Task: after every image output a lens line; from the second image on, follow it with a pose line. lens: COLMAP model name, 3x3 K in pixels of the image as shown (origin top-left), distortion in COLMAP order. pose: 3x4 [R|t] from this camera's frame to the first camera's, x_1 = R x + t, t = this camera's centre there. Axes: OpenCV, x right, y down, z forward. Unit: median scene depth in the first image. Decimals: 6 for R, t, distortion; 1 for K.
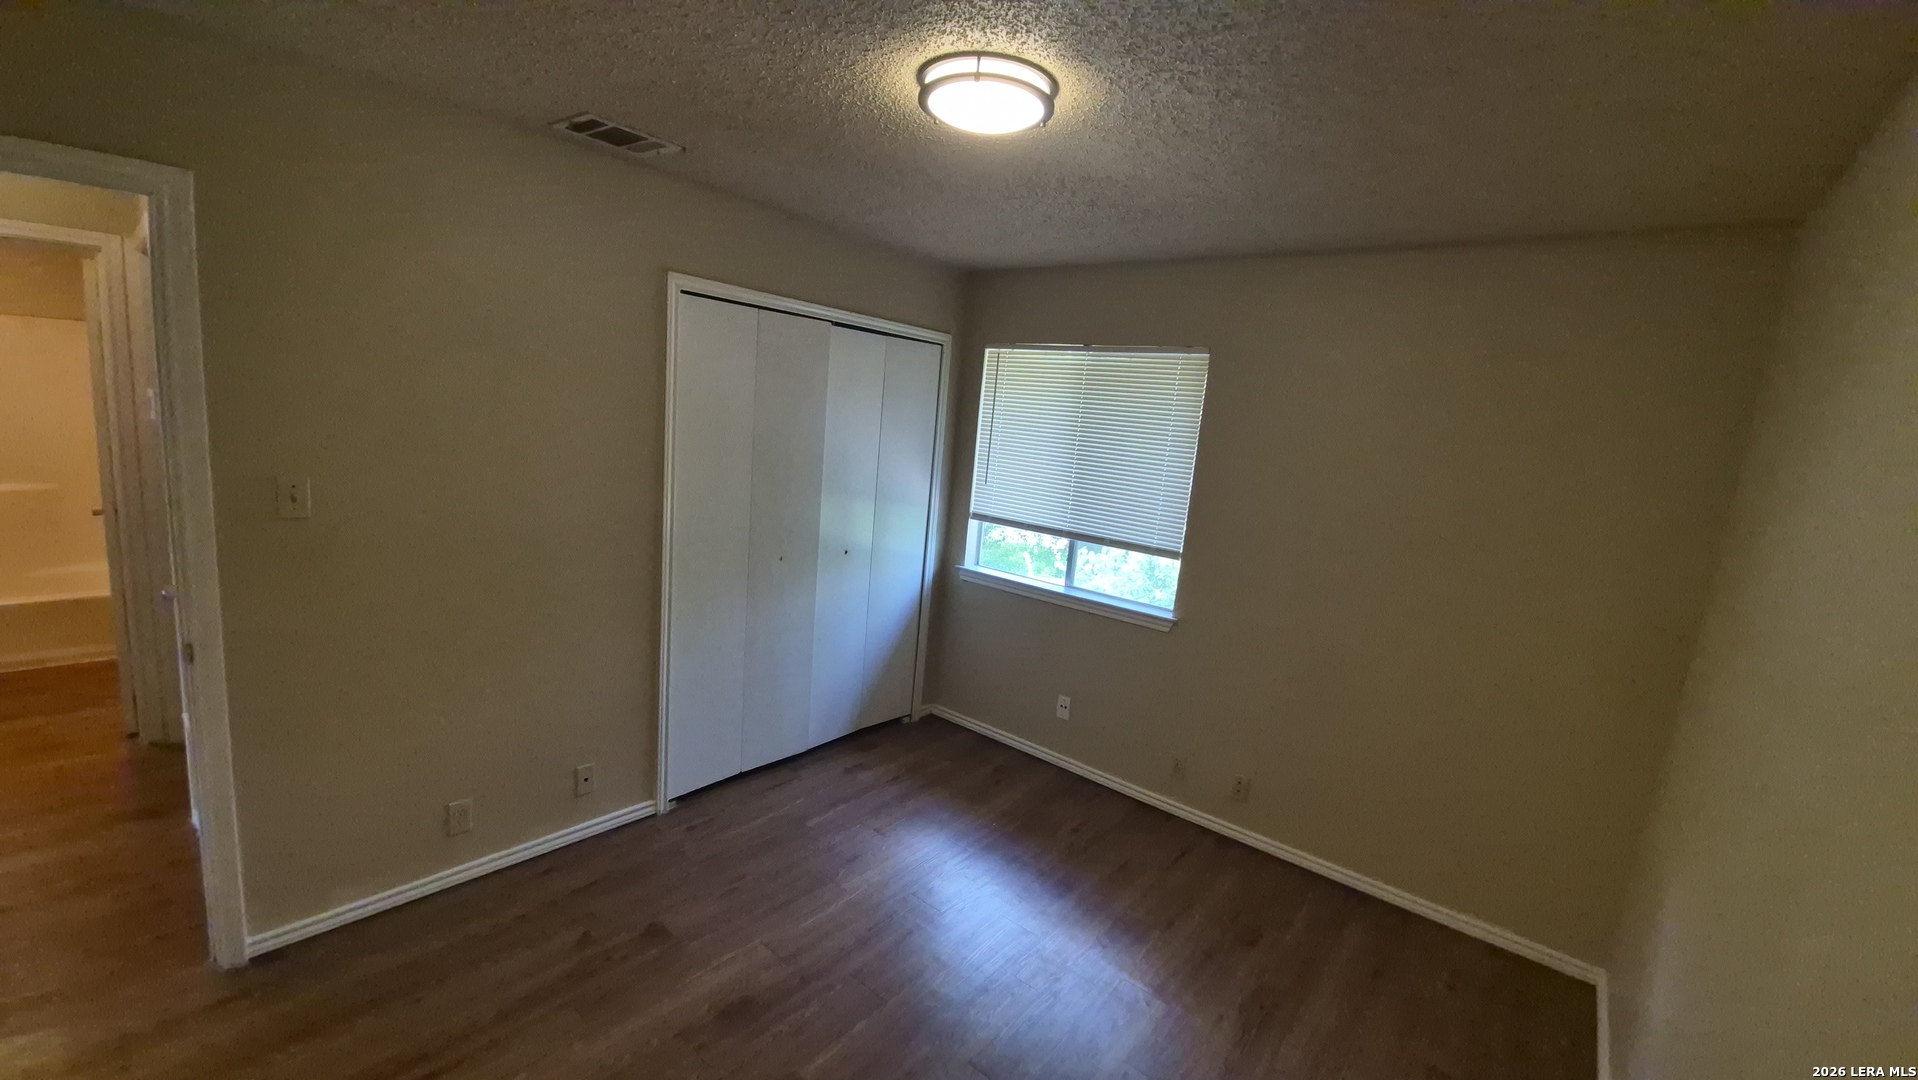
lens RADIAL K [[767.1, 0, 948.5], [0, 767.1, 548.1], [0, 0, 1]] dist [-0.001505, -0.000376]
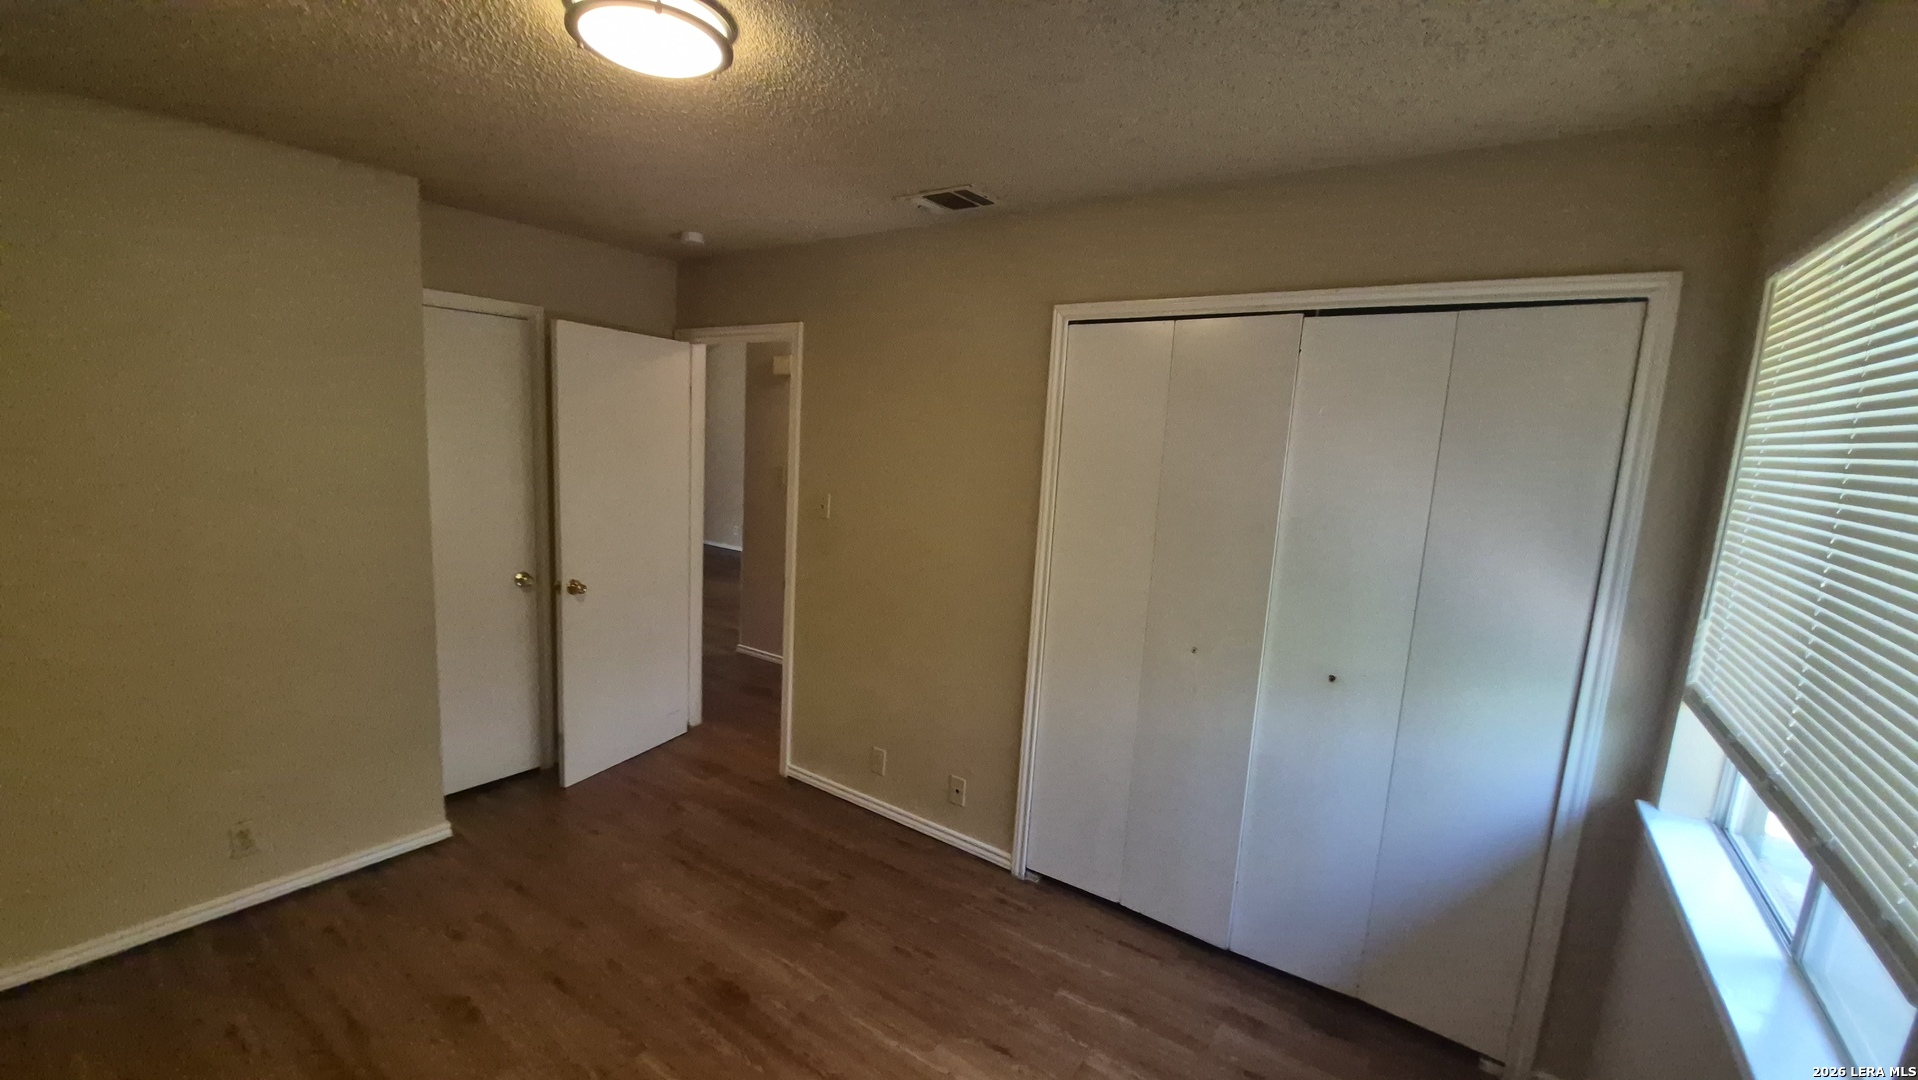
lens RADIAL K [[767.1, 0, 948.5], [0, 767.1, 548.1], [0, 0, 1]] dist [-0.001505, -0.000376]
pose [[0.076830, 0.065636, -0.994881, 0.502709], [-0.207674, 0.976999, 0.048418, -0.071161], [0.975176, 0.202891, 0.088694, 0.717217]]
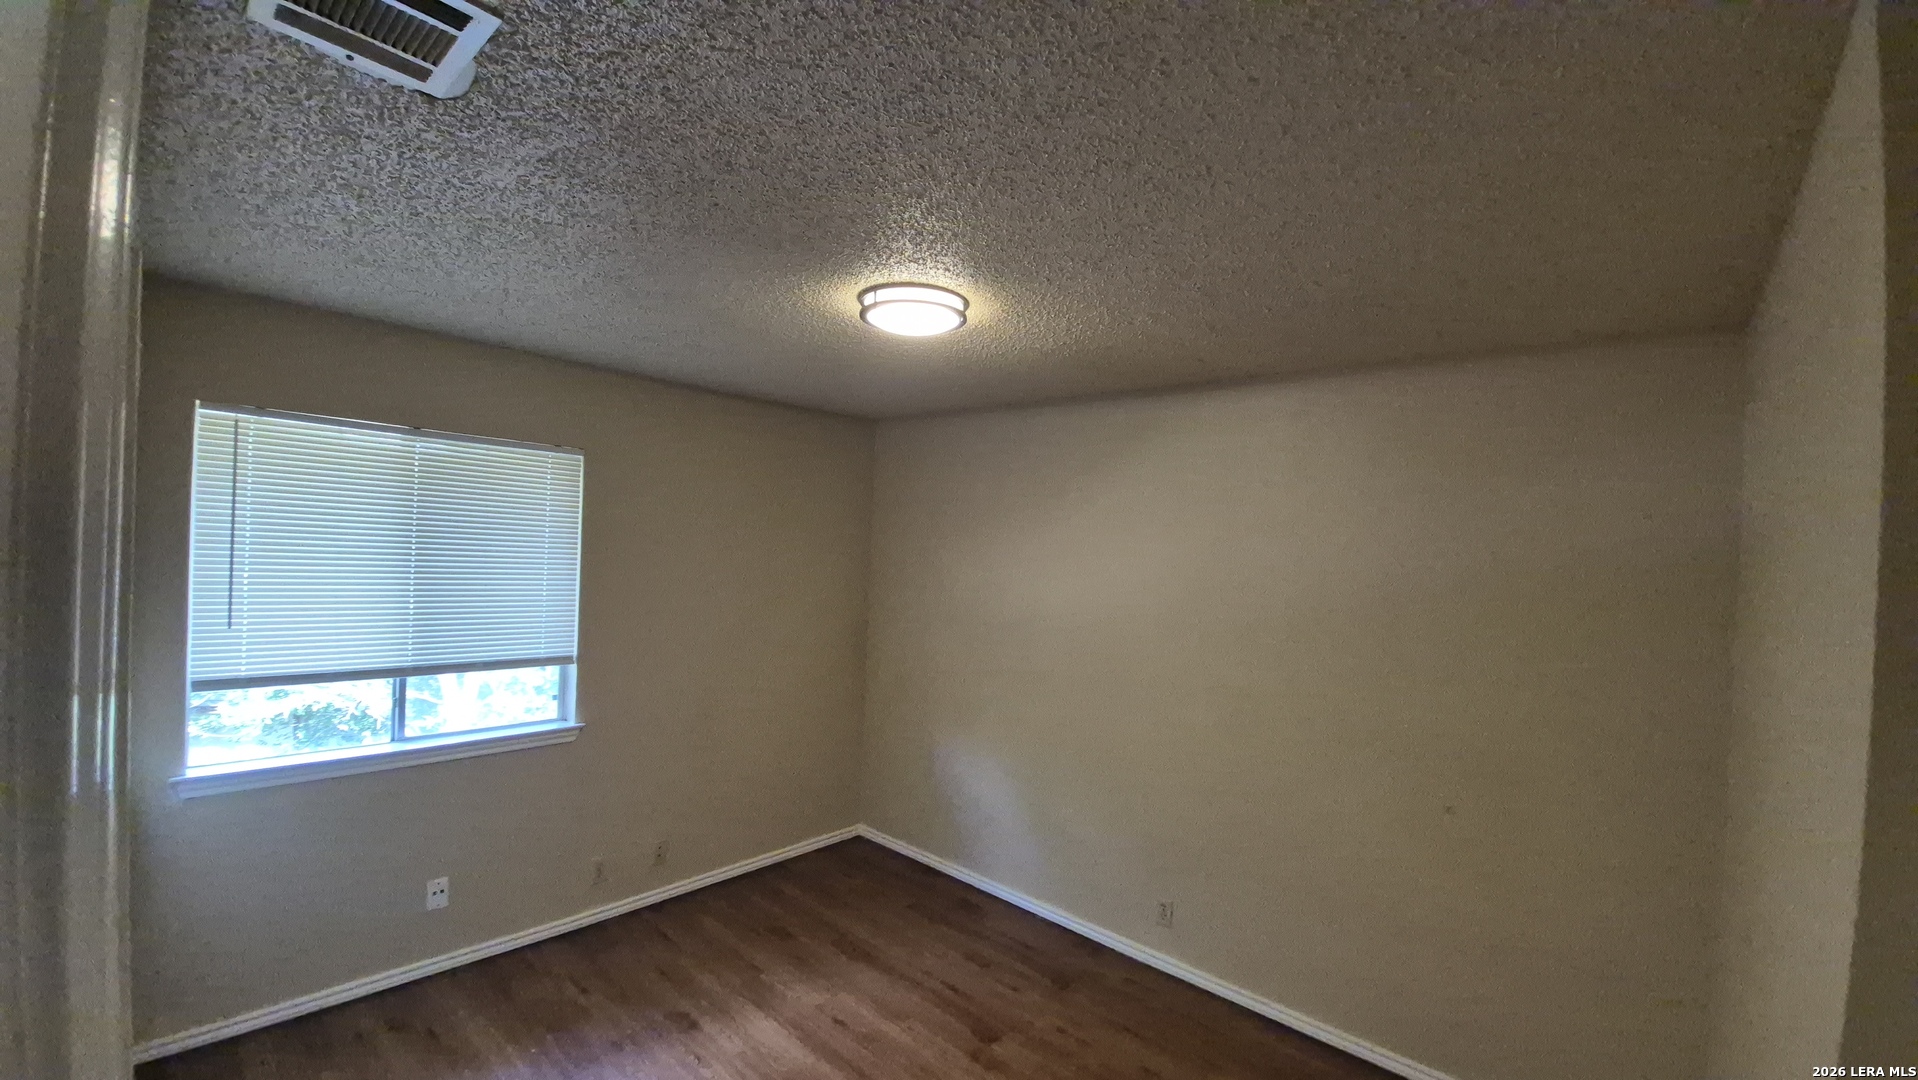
lens RADIAL K [[772.2, 0, 943.4], [0, 772.2, 556.6], [0, 0, 1]] dist [-0.002680, -0.000511]
pose [[0.049067, -0.096440, 0.994129, -0.656161], [0.125453, 0.988040, 0.089658, -0.153165], [-0.990885, 0.120317, 0.060579, 0.482287]]
